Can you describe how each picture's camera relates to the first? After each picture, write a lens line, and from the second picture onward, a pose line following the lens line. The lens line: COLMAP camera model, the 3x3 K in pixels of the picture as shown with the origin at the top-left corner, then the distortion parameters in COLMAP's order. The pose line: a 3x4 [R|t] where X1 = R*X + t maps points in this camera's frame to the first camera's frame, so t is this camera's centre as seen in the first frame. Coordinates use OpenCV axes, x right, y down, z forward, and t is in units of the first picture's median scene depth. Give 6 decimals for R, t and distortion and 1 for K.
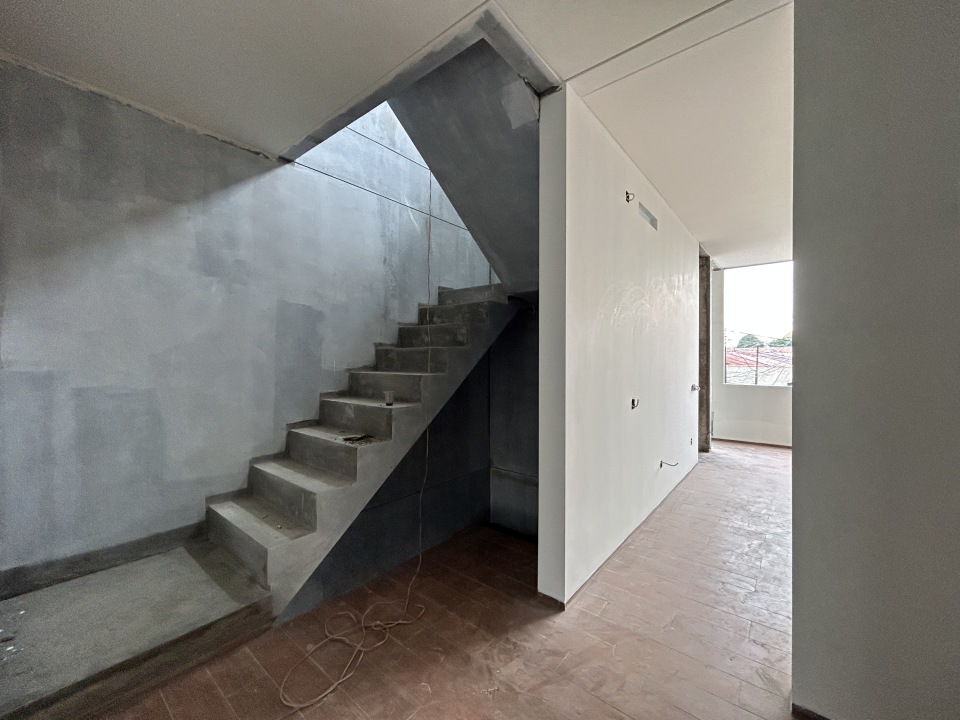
lens RADIAL K [[388.1, 0, 479.3], [0, 388.1, 356.9], [0, 0, 1]] dist [0.001503, 0.000219]
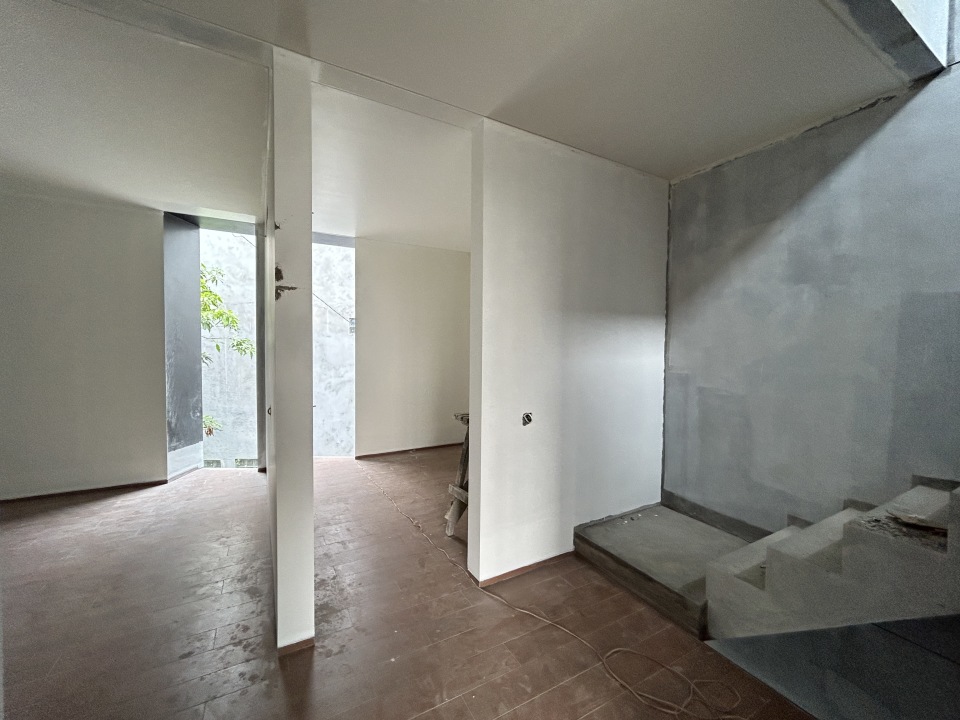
lens RADIAL K [[388.1, 0, 478.1], [0, 388.1, 358.1], [0, 0, 1]] dist [0.001503, 0.000219]
pose [[-0.365200, 0.028497, -0.930493, 0.507798], [-0.010417, 0.999344, 0.034694, -0.058050], [0.930871, 0.022363, -0.364664, 0.676656]]
